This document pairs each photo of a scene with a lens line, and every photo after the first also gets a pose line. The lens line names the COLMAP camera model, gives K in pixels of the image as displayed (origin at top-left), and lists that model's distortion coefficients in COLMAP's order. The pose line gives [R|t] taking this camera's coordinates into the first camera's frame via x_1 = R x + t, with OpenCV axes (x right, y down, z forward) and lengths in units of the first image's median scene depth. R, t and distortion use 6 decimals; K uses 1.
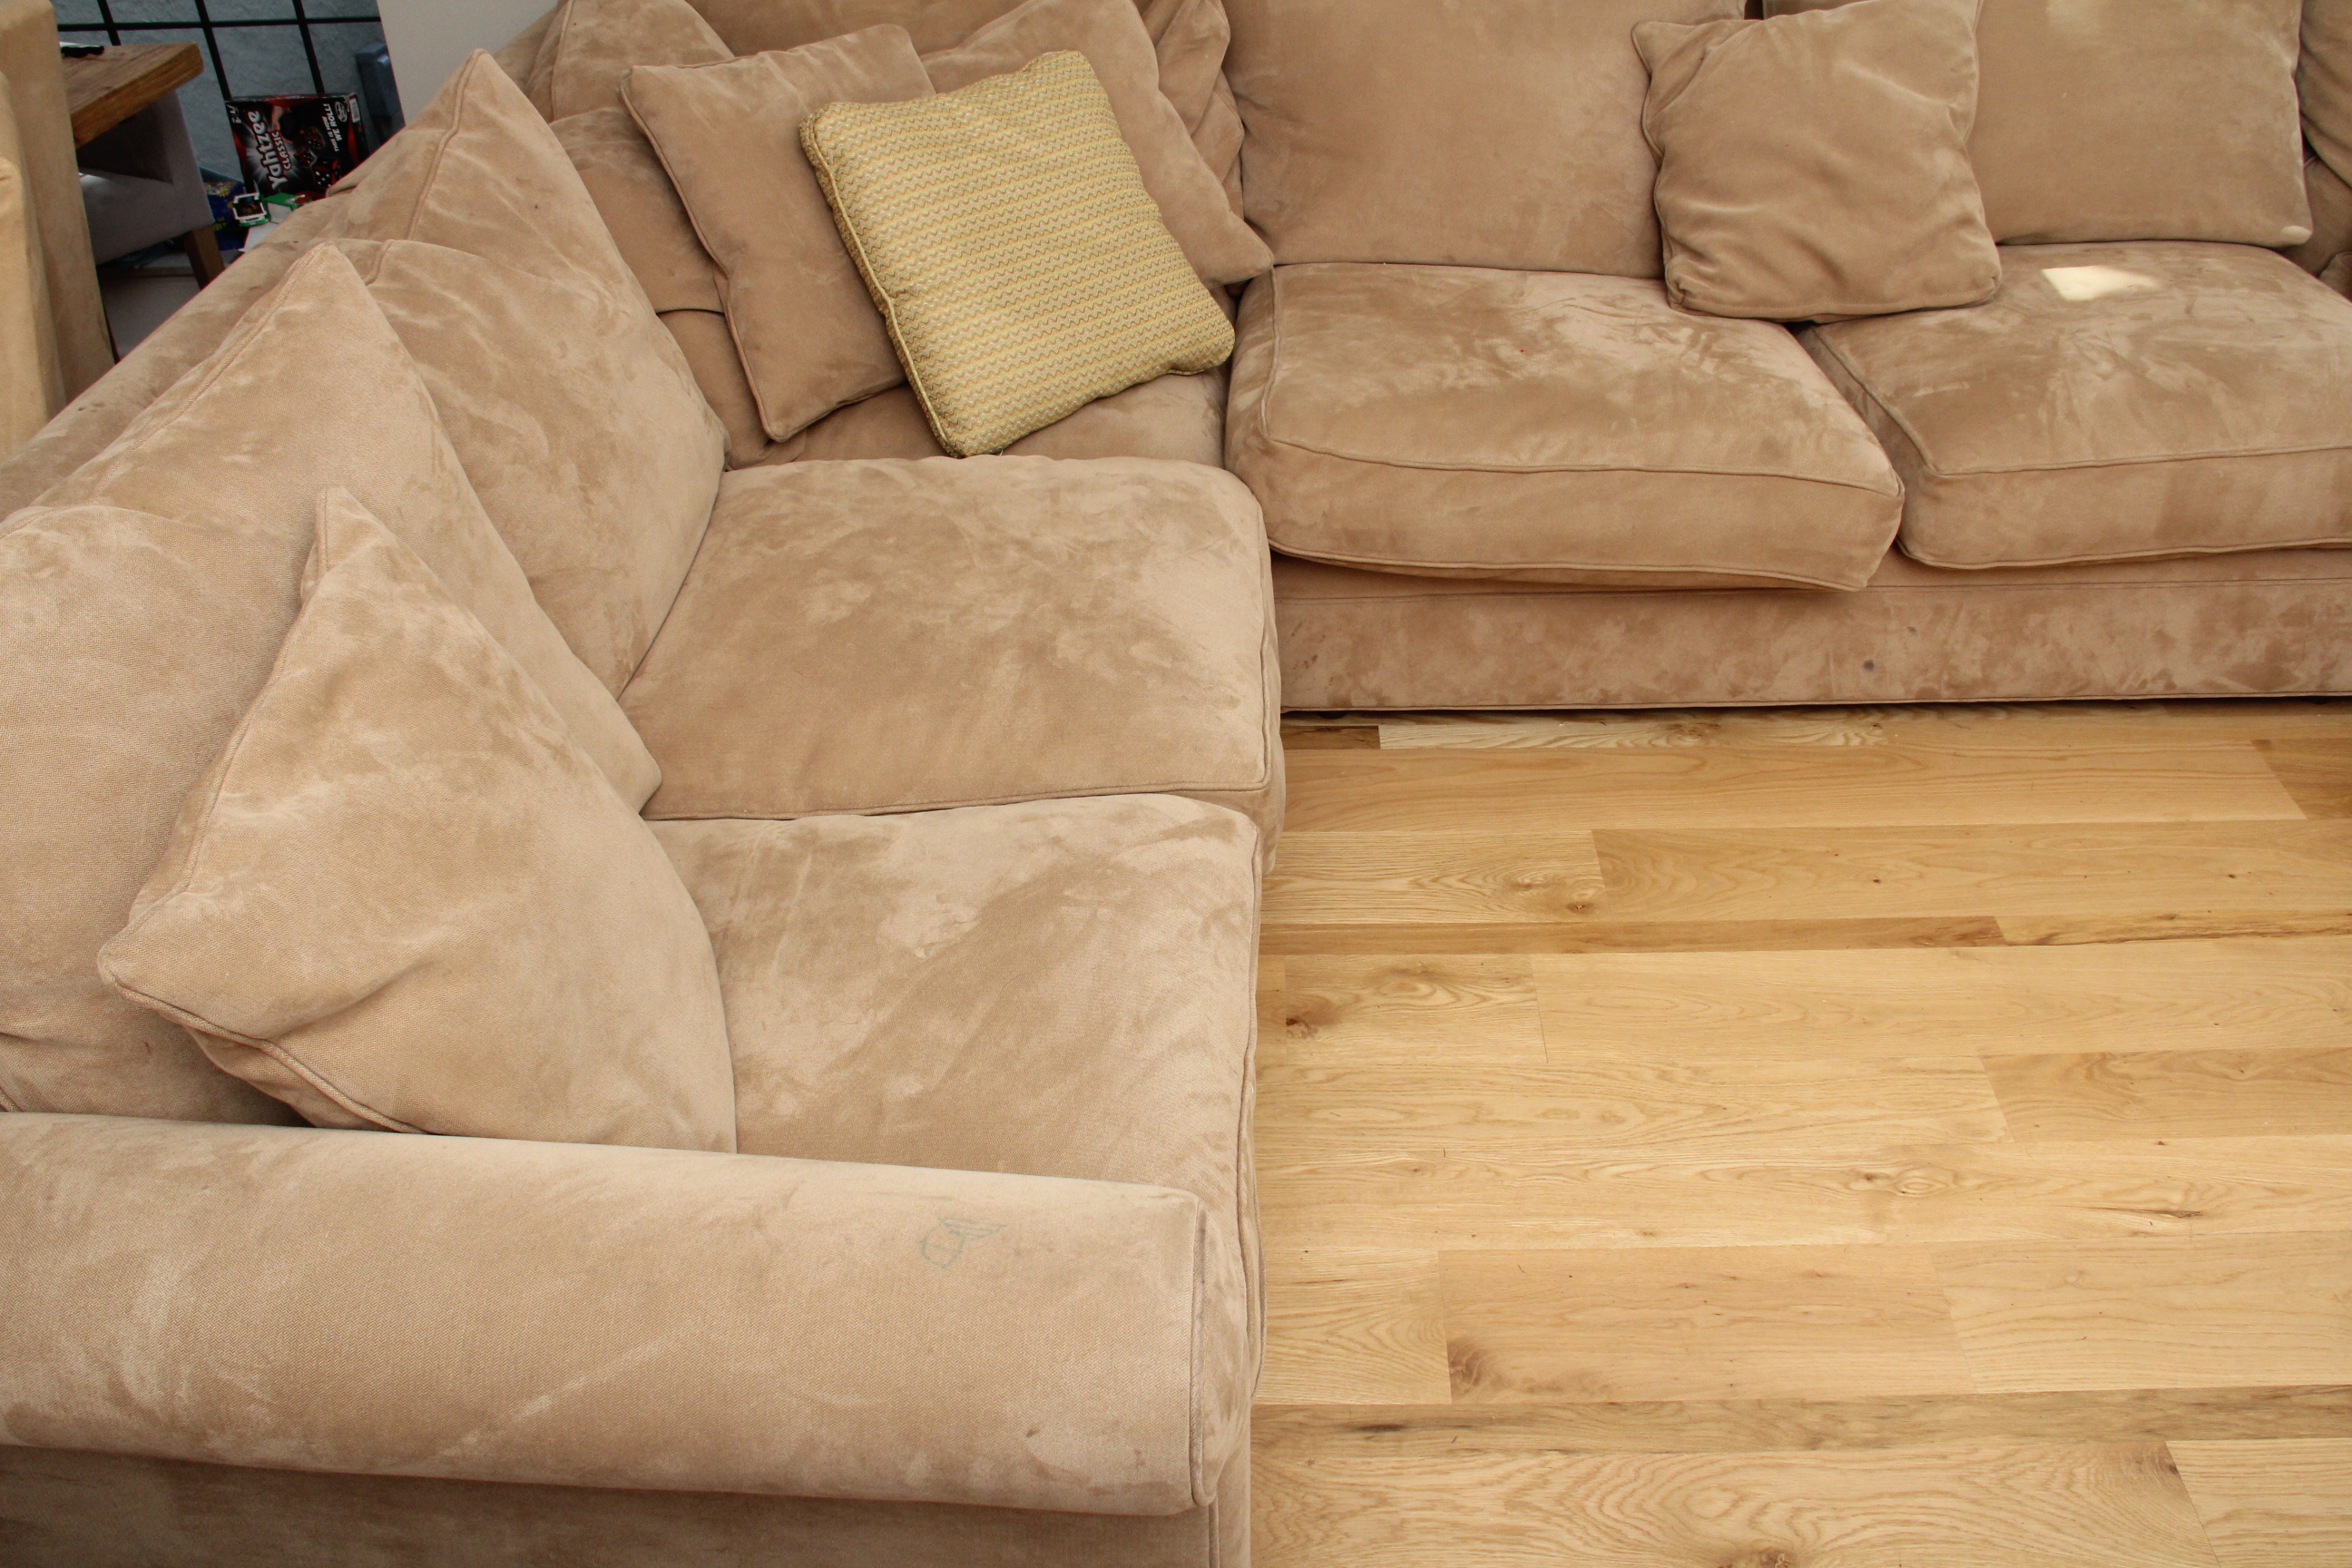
lens RADIAL K [[1995.5, 0, 1201.7], [0, 1995.5, 753.0], [0, 0, 1]] dist [-0.151518, 0.118066]
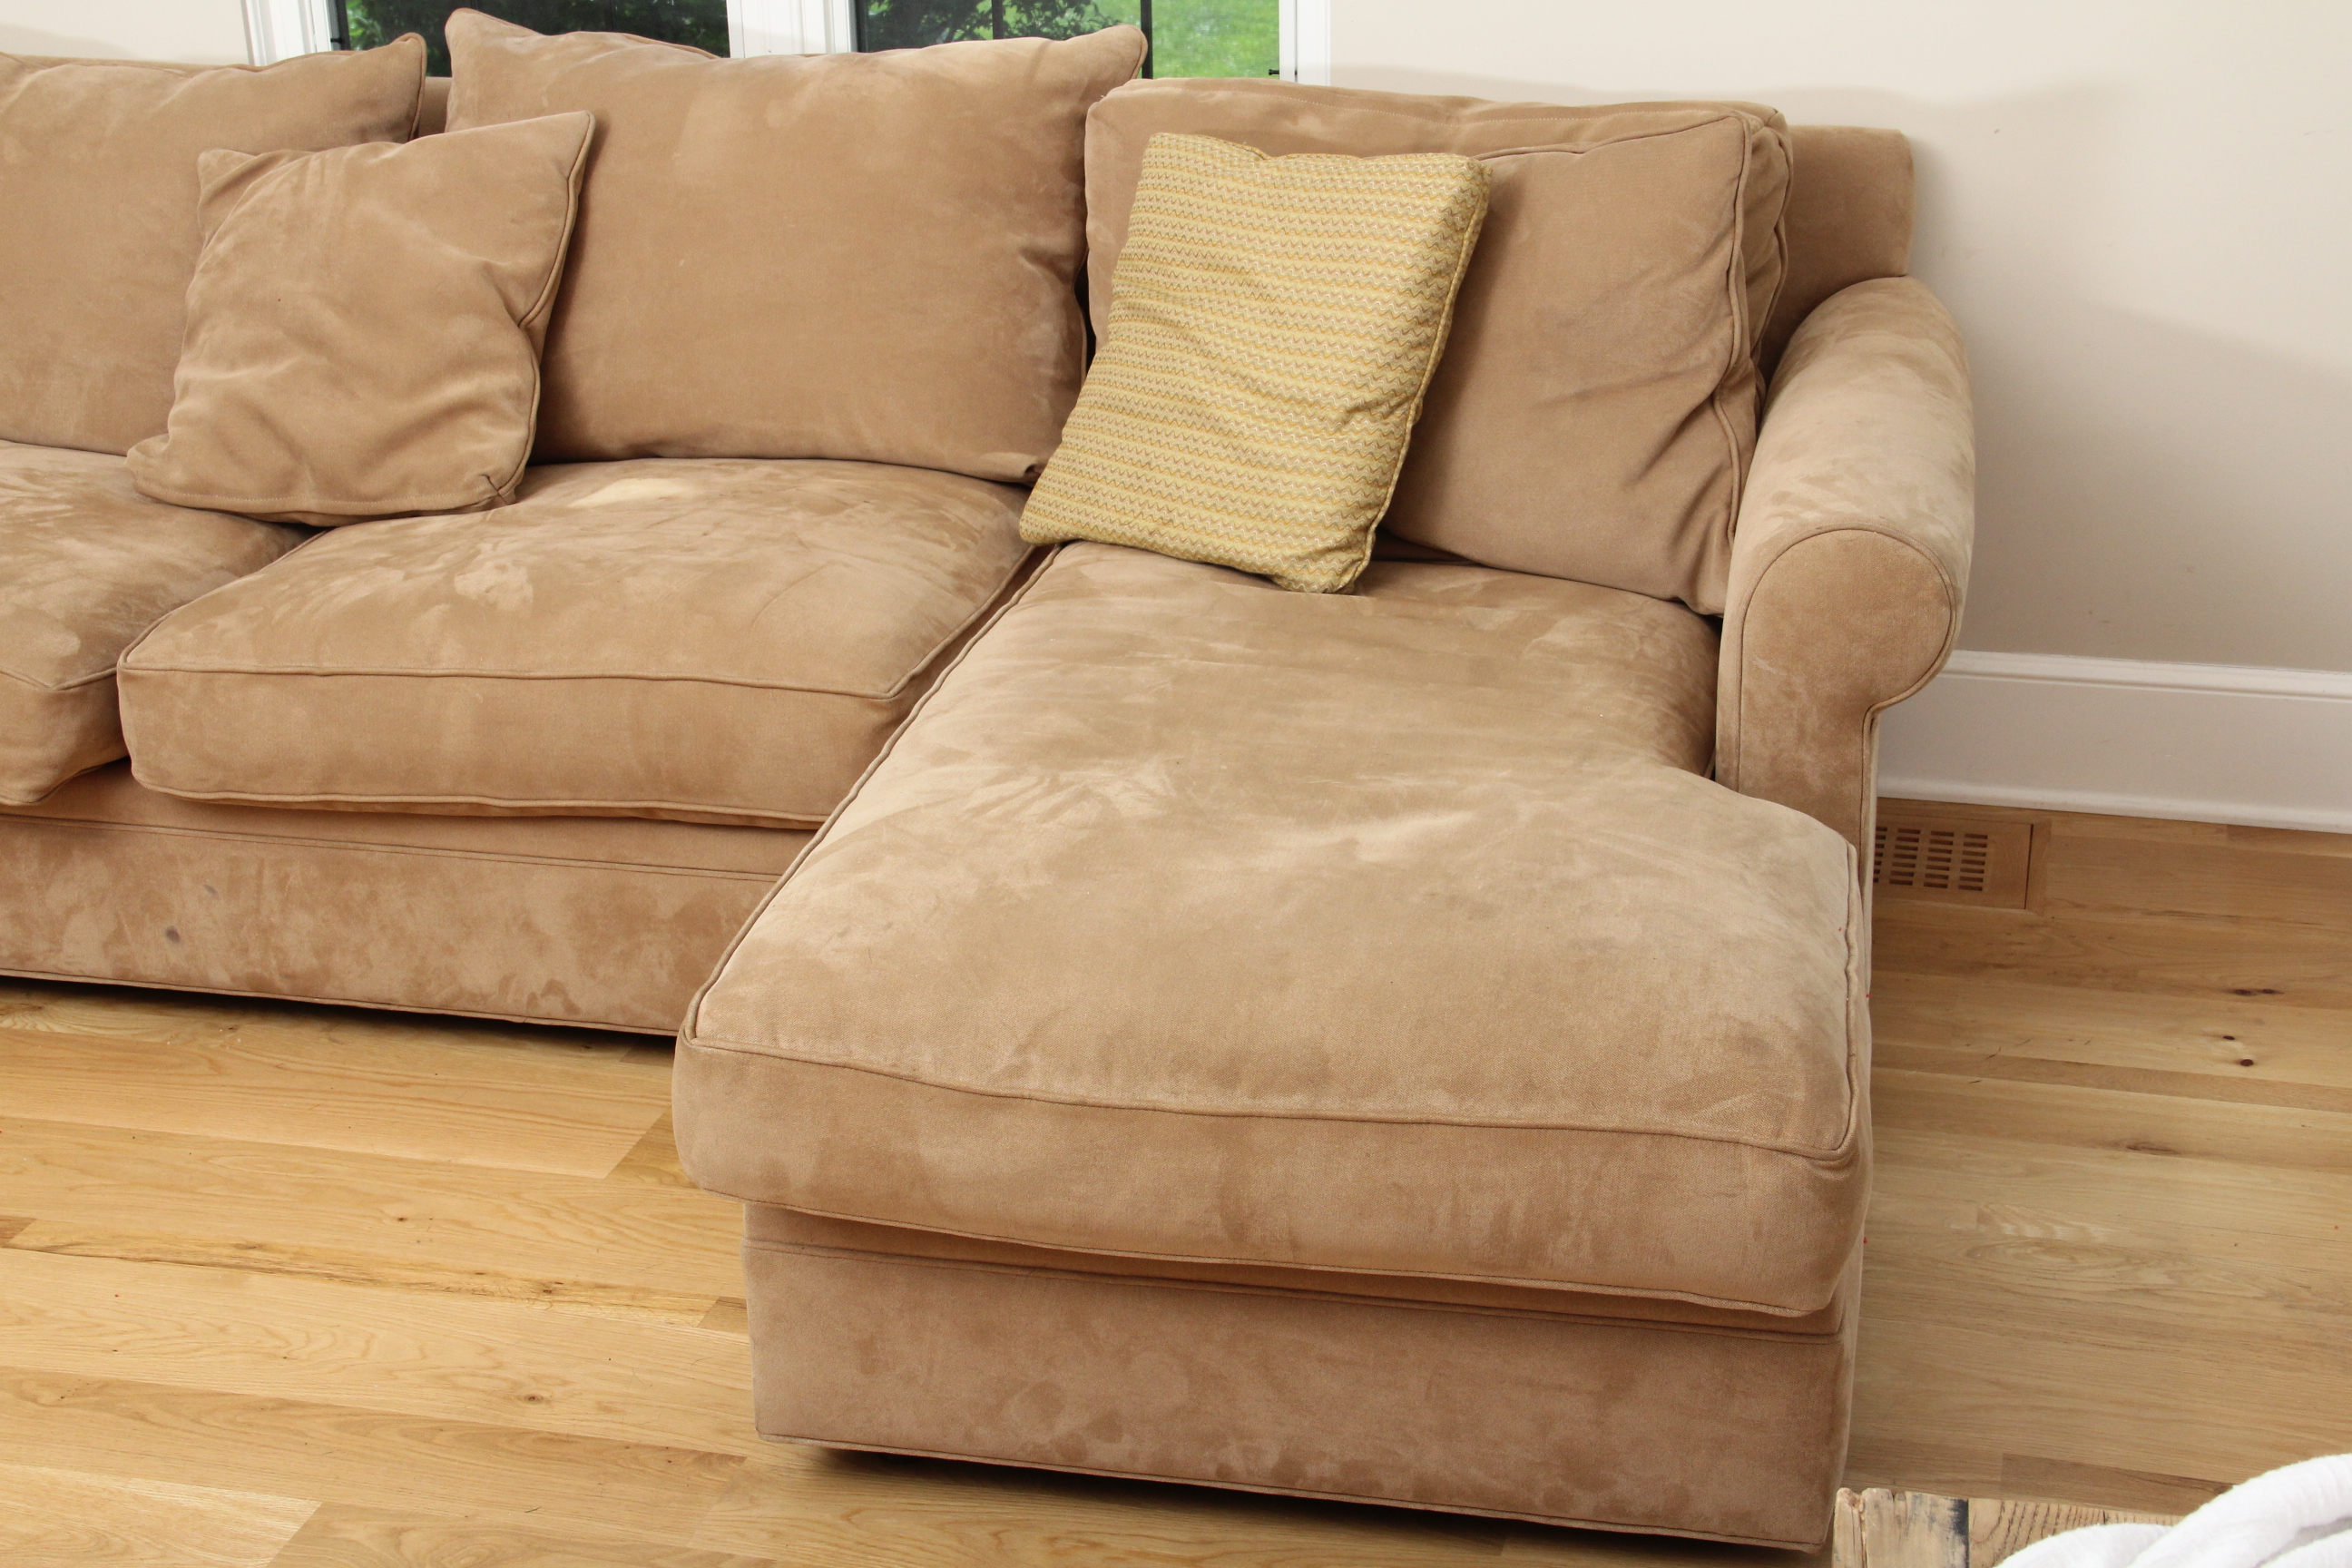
lens RADIAL K [[3486.5, 0, 1168.5], [0, 3486.5, 796.3], [0, 0, 1]] dist [0.183499, 0.000000]
pose [[0.970897, 0.096732, -0.219095, 0.995107], [-0.142967, 0.968019, -0.206155, 0.130746], [0.192146, 0.231479, 0.953676, -0.263158]]
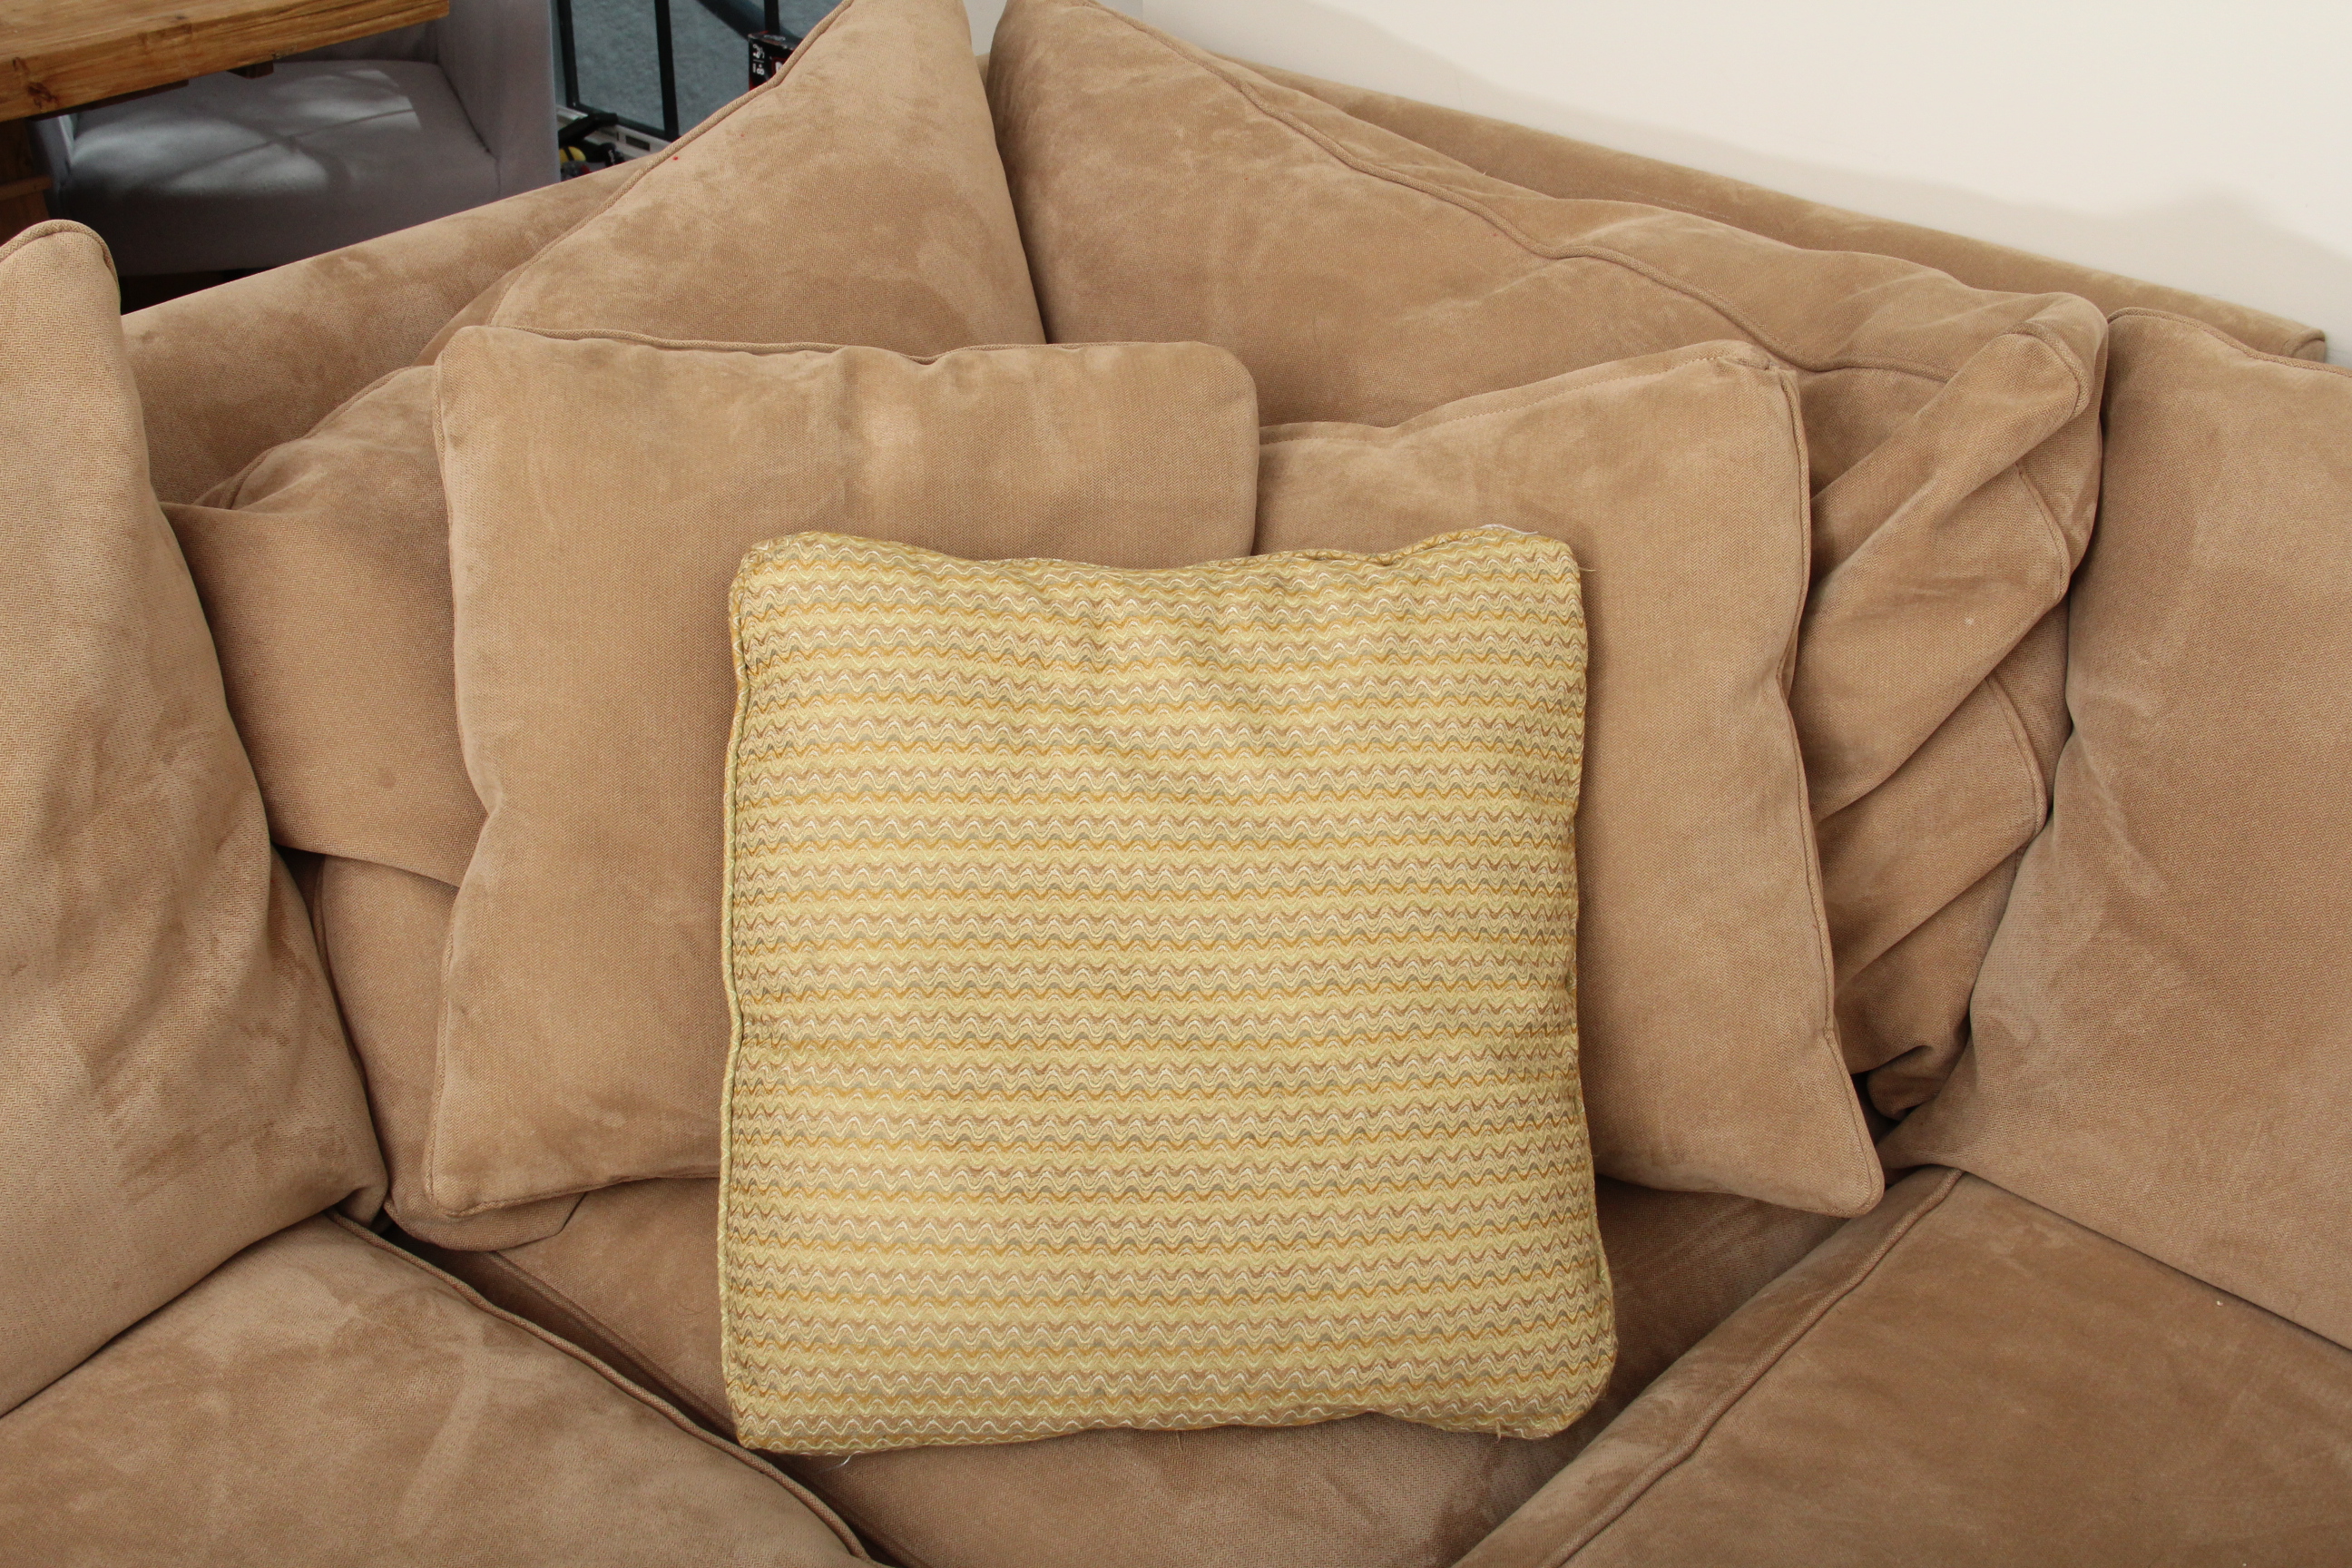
lens RADIAL K [[2871.4, 0, 1180.6], [0, 2871.4, 802.2], [0, 0, 1]] dist [0.053749, 0.000000]
pose [[0.795312, 0.349270, -0.495469, 0.183191], [-0.377572, 0.924843, 0.045881, -0.301997], [0.474256, 0.150586, 0.867413, 0.453394]]
